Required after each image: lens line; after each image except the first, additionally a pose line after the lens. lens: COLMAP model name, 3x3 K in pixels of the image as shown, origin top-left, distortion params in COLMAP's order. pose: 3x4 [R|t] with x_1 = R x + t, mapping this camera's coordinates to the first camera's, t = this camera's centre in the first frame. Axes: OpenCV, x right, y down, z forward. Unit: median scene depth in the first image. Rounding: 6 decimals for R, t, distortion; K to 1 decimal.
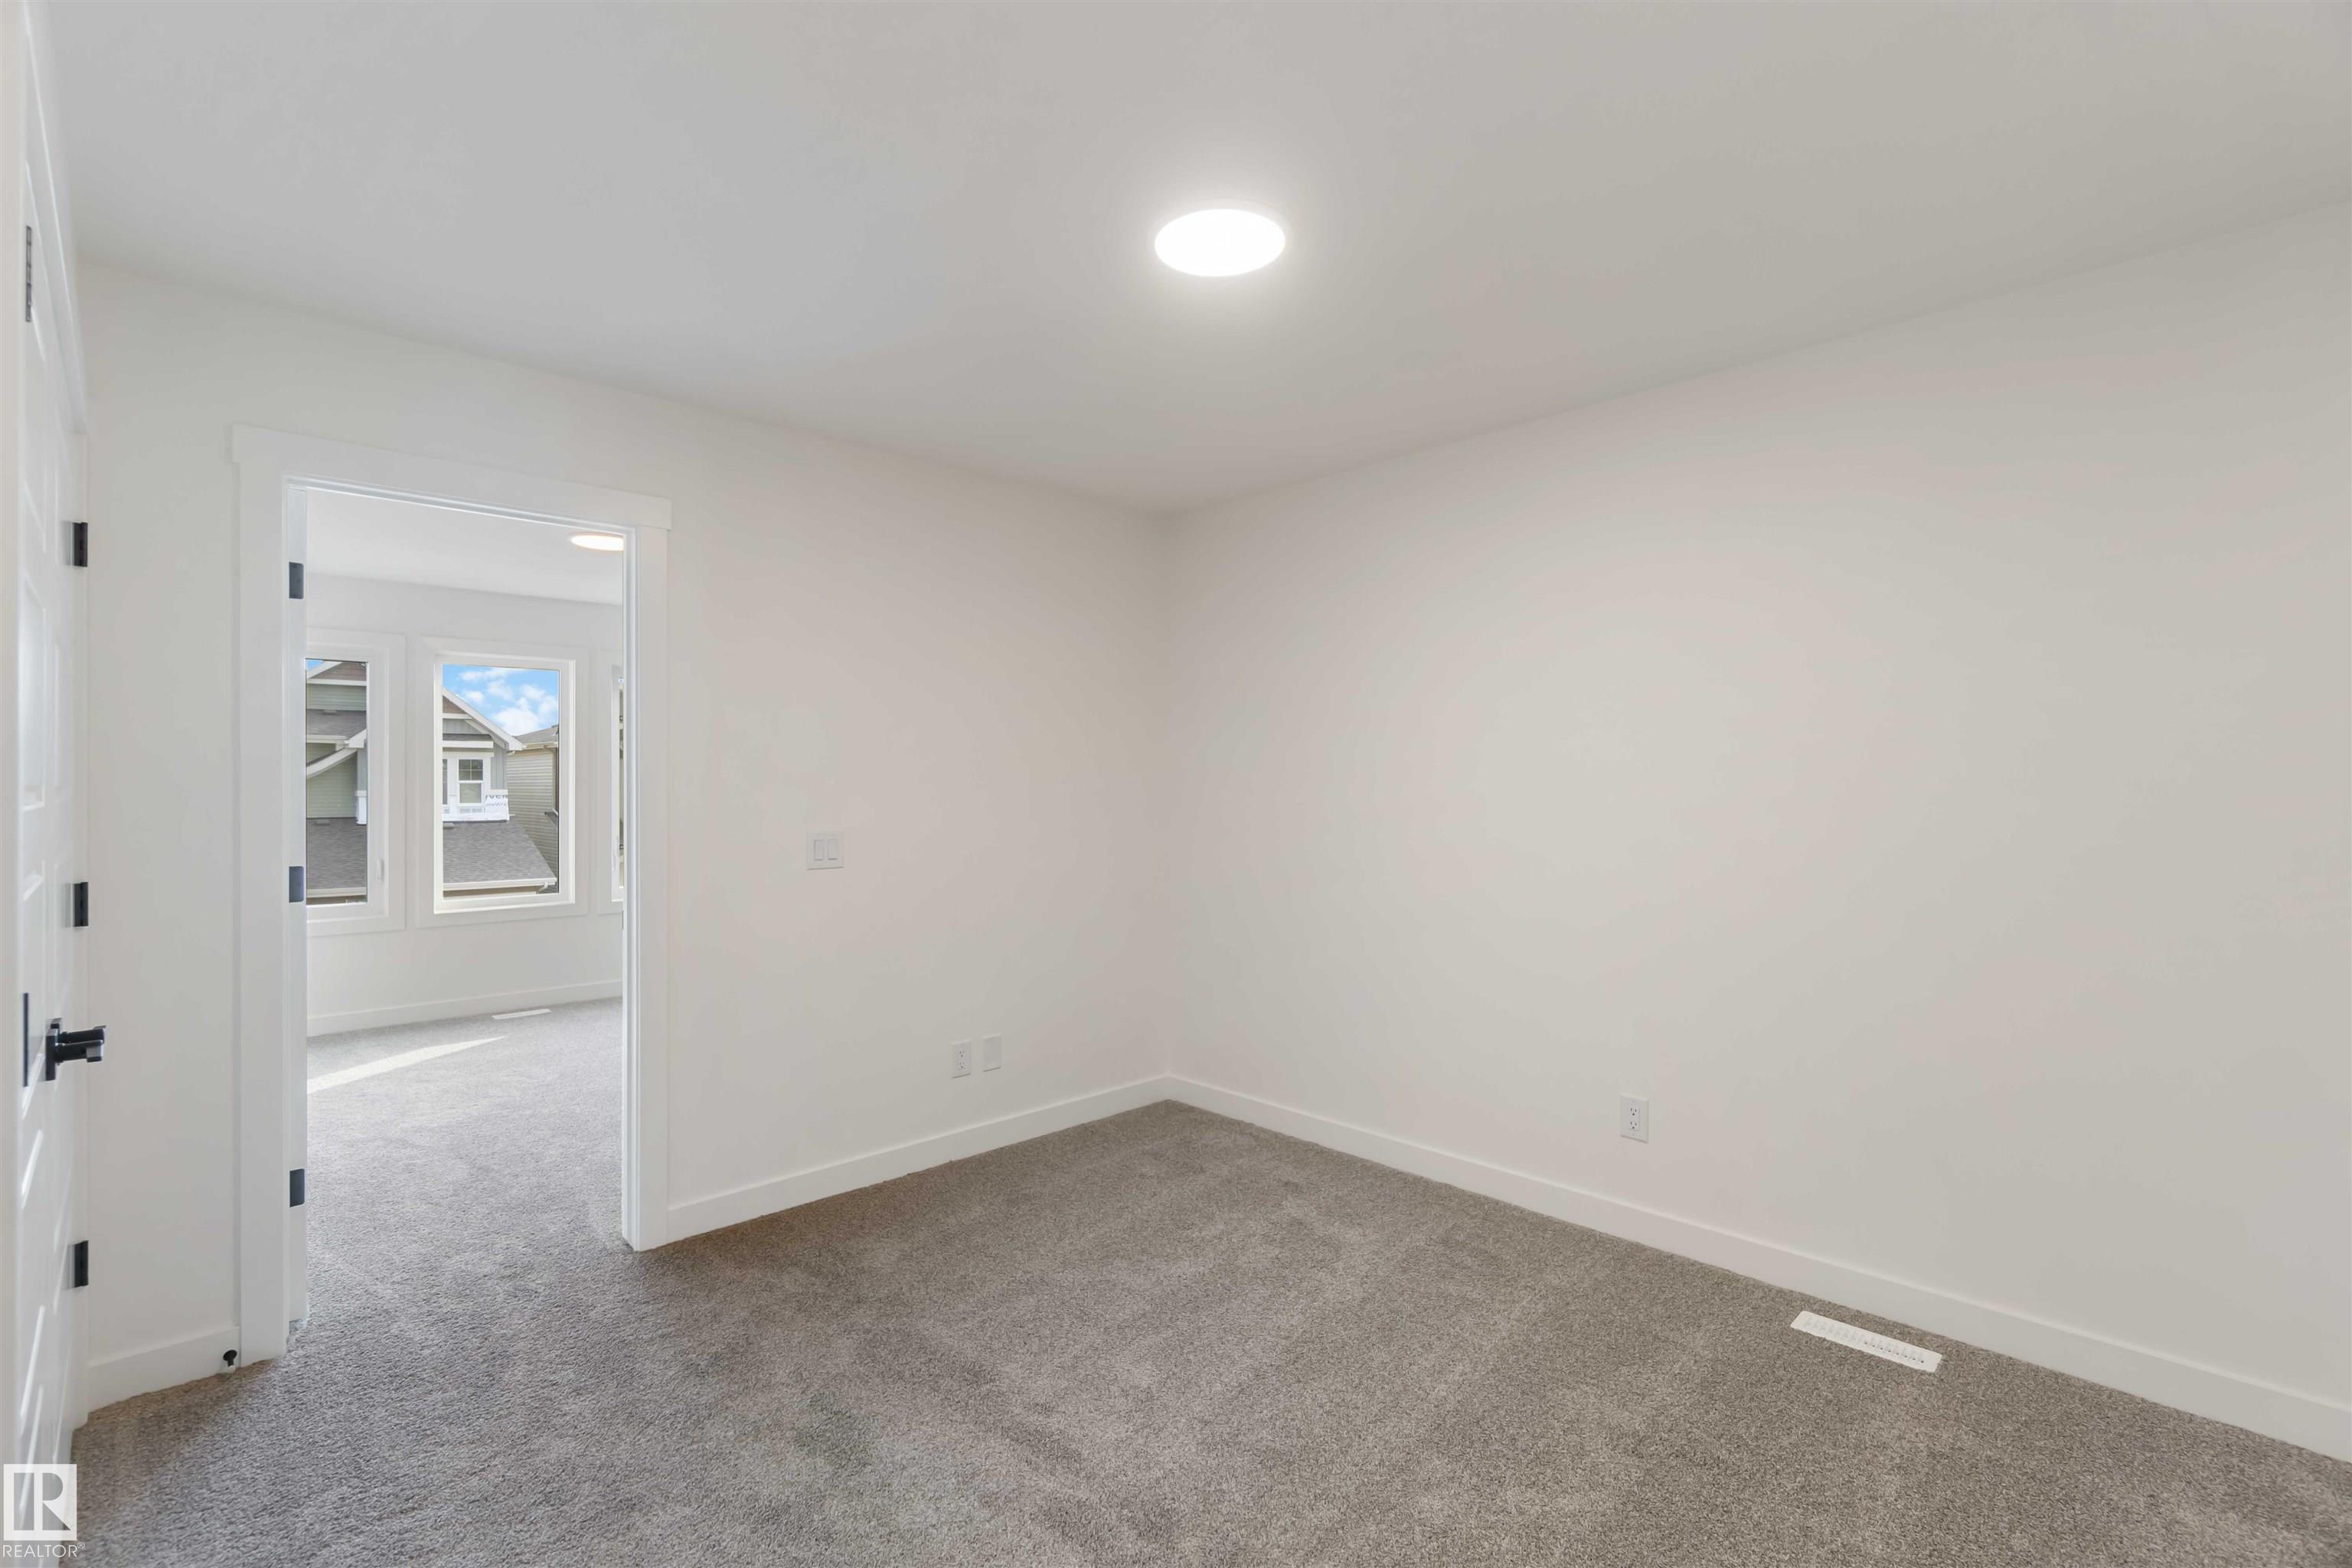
lens RADIAL K [[1052.9, 0, 1171.1], [0, 1052.9, 780.9], [0, 0, 1]] dist [-0.000905, -0.000754]
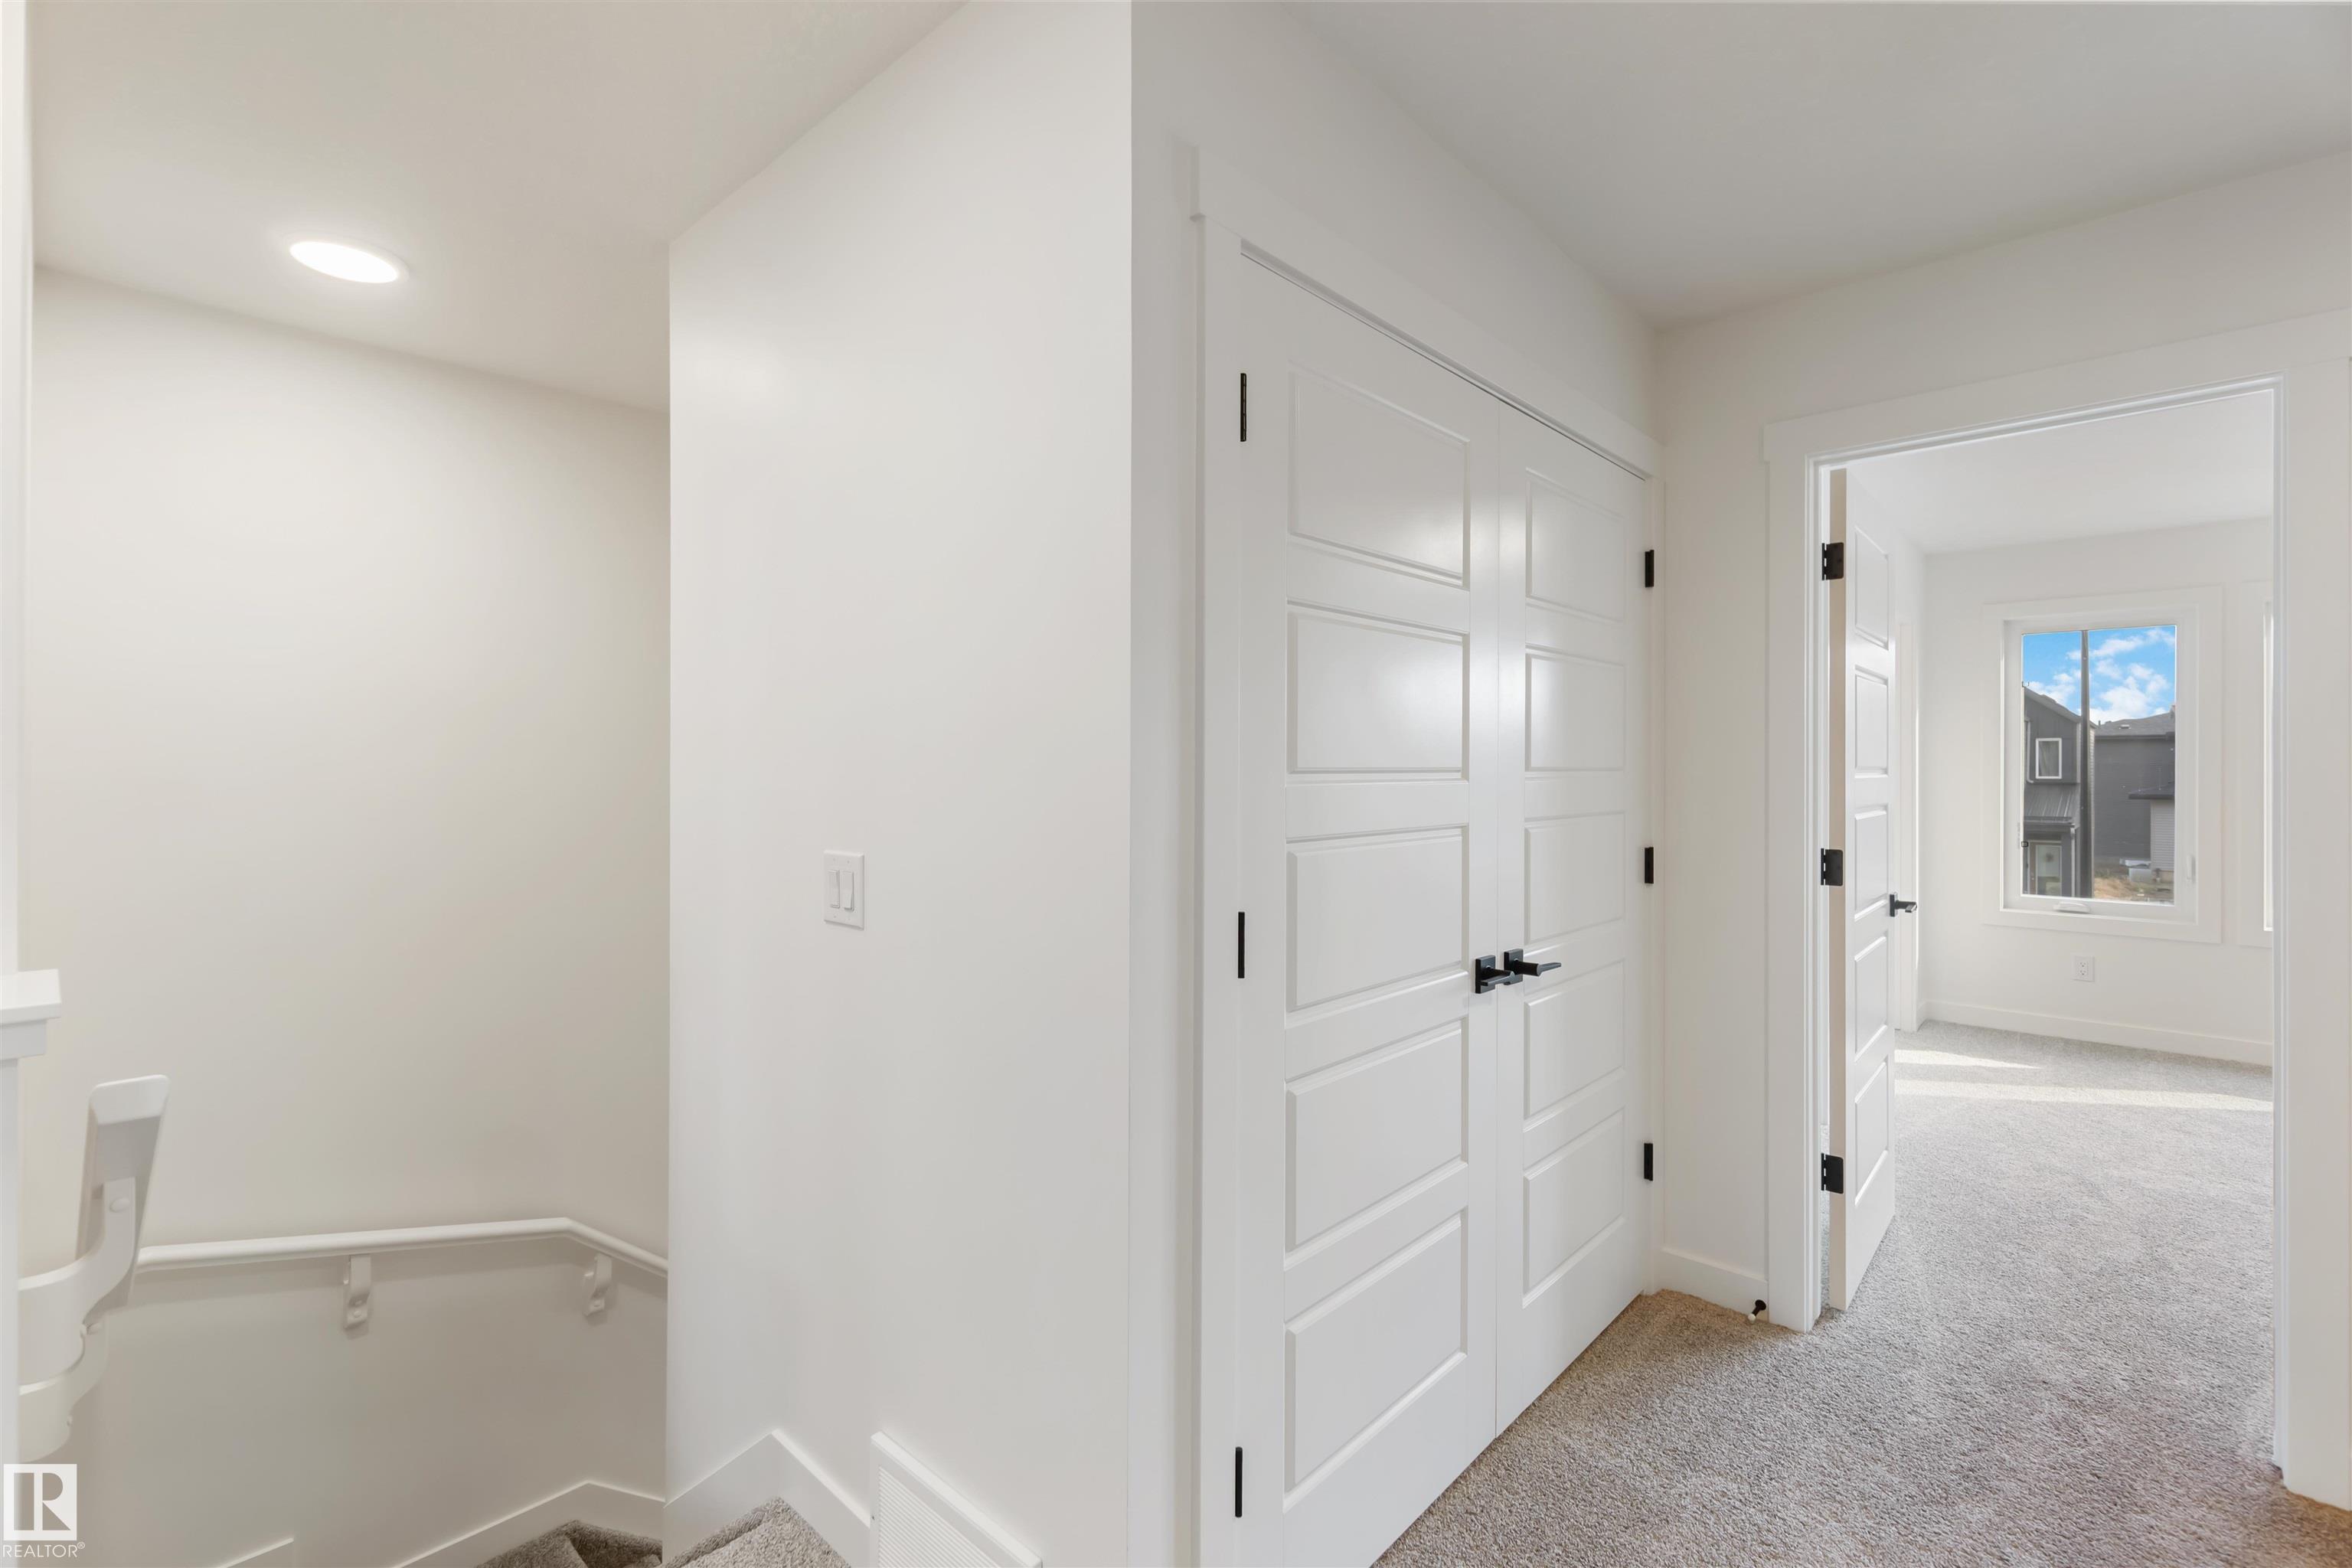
lens RADIAL K [[1052.3, 0, 1169.1], [0, 1052.3, 769.4], [0, 0, 1]] dist [0.002550, -0.000336]
pose [[0.048328, 0.004740, -0.998820, 0.107221], [0.000052, 0.999989, 0.004748, 0.000538], [0.998832, -0.000282, 0.048327, 0.276718]]
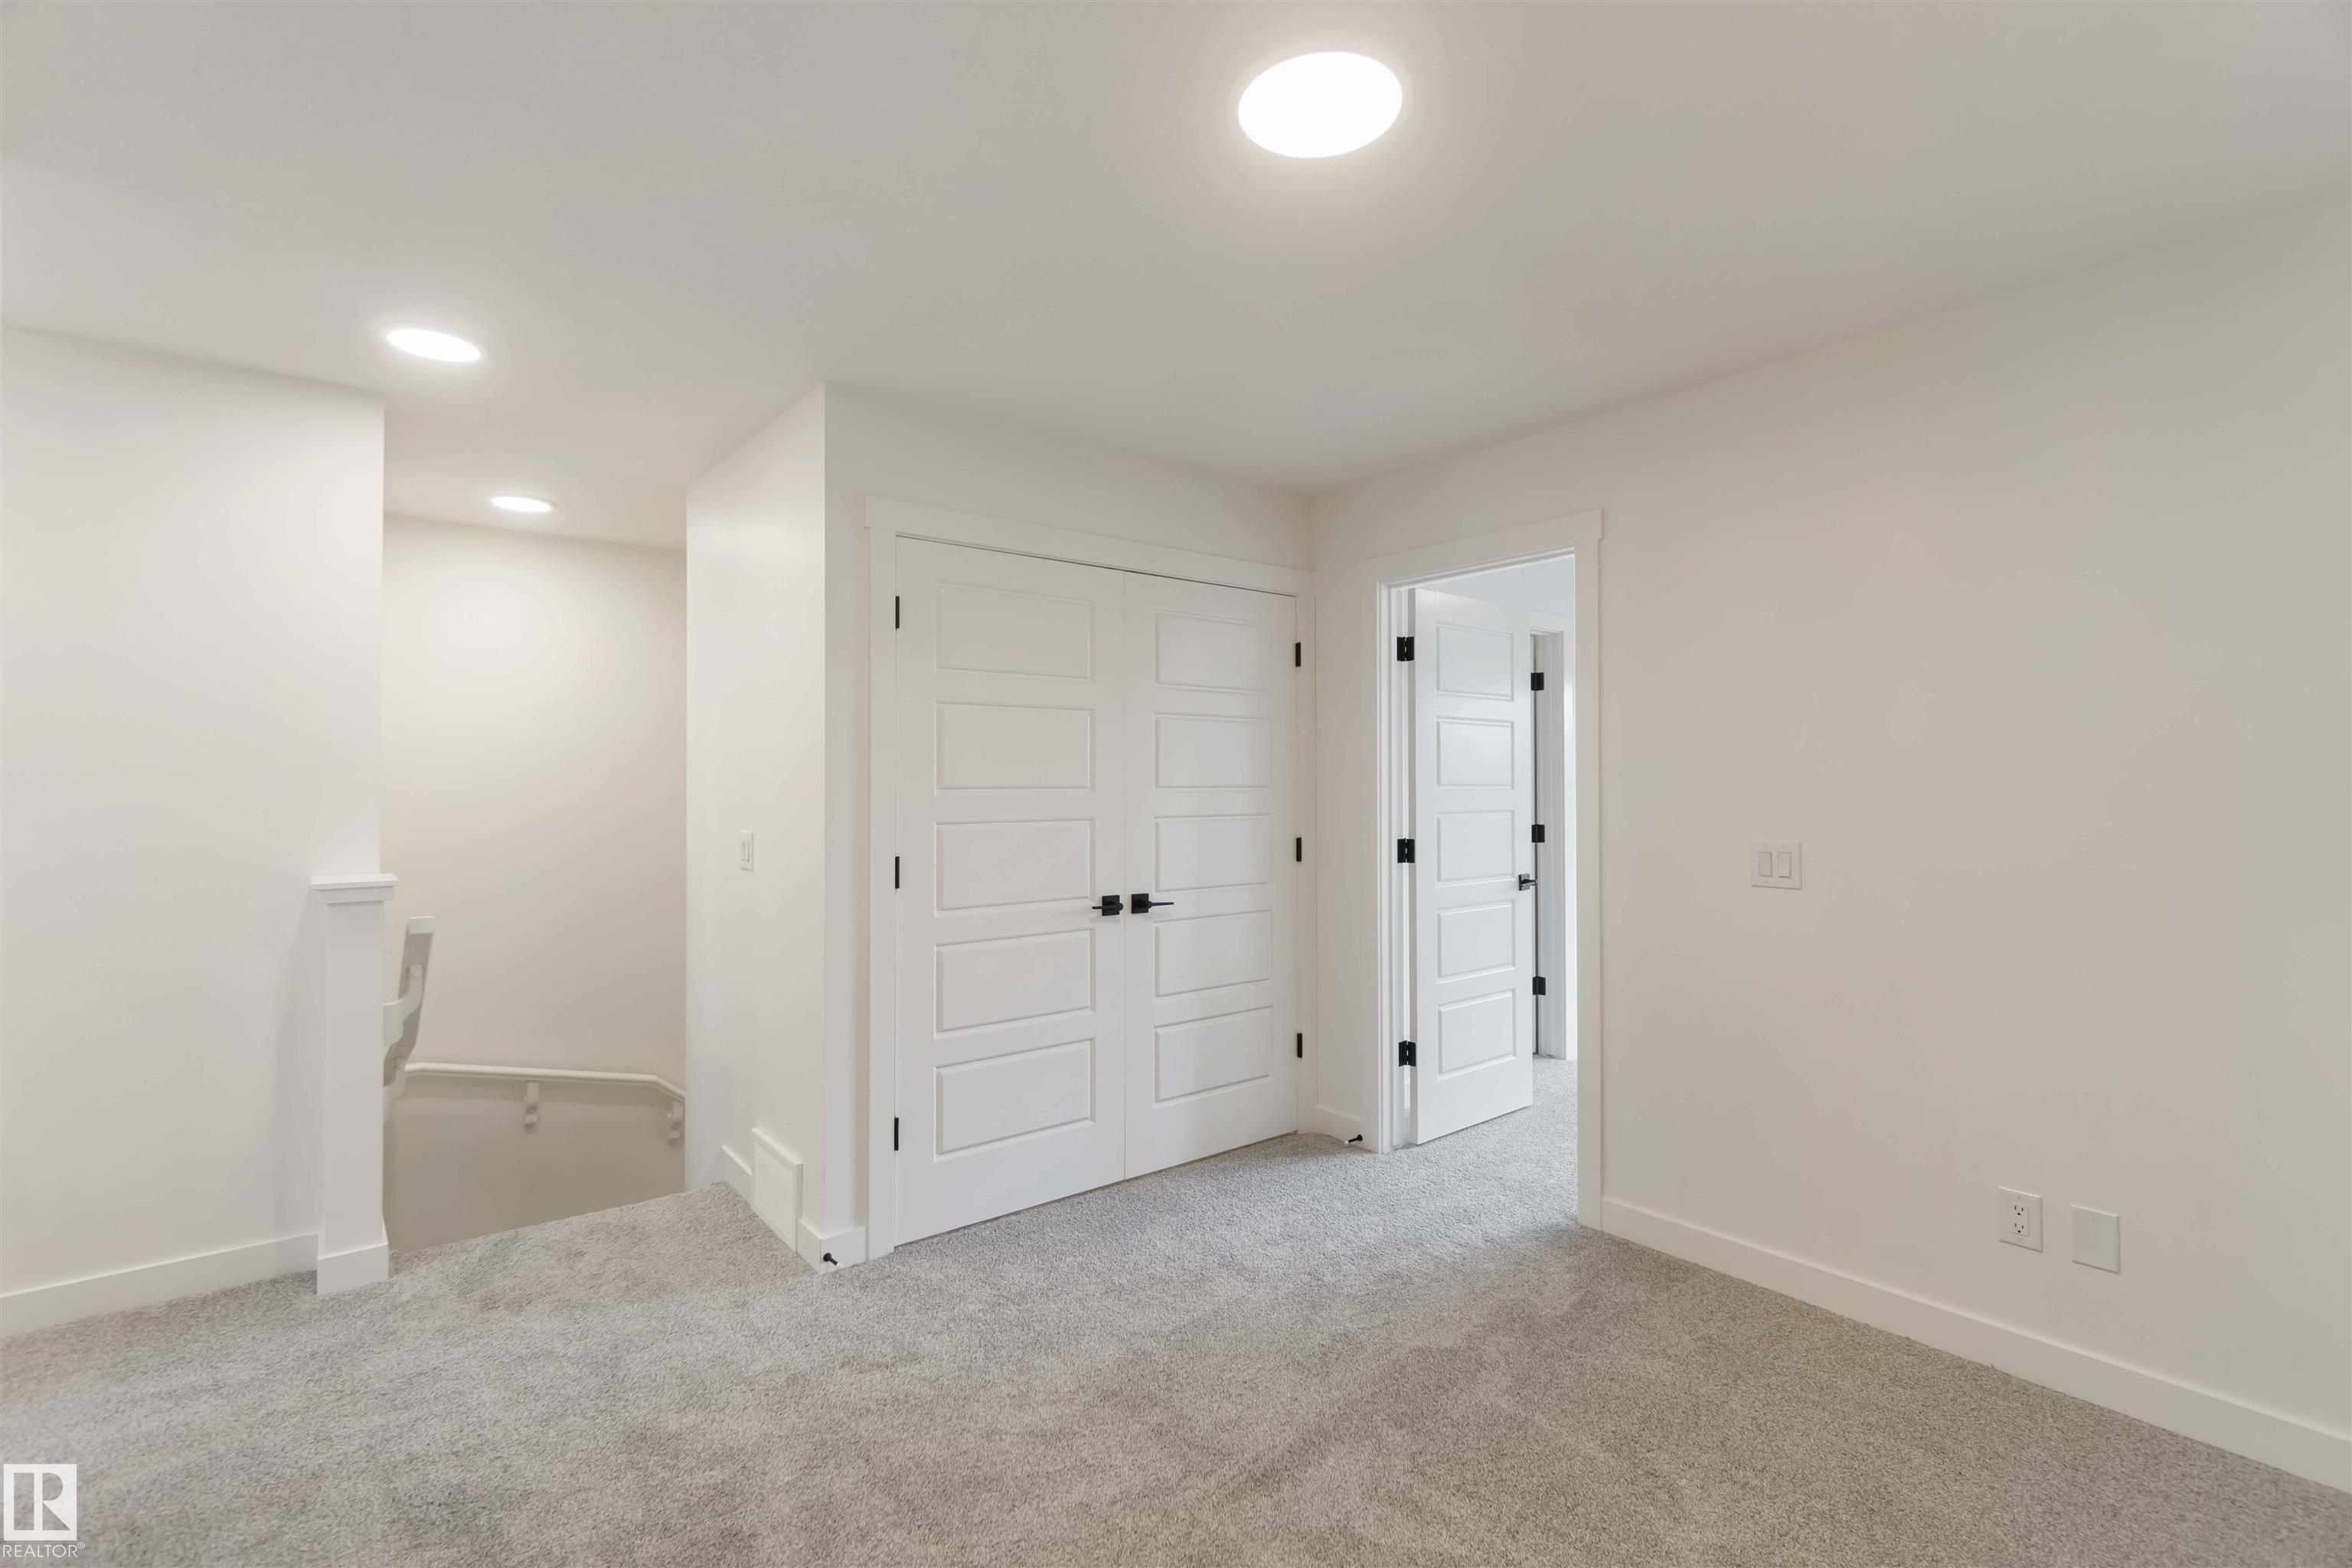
lens RADIAL K [[1052.9, 0, 1171.1], [0, 1052.9, 780.9], [0, 0, 1]] dist [-0.000905, -0.000754]
pose [[-0.093105, -0.004085, -0.995648, 0.586898], [0.003945, 0.999982, -0.004472, 0.002541], [0.995649, -0.004344, -0.093087, 0.678022]]
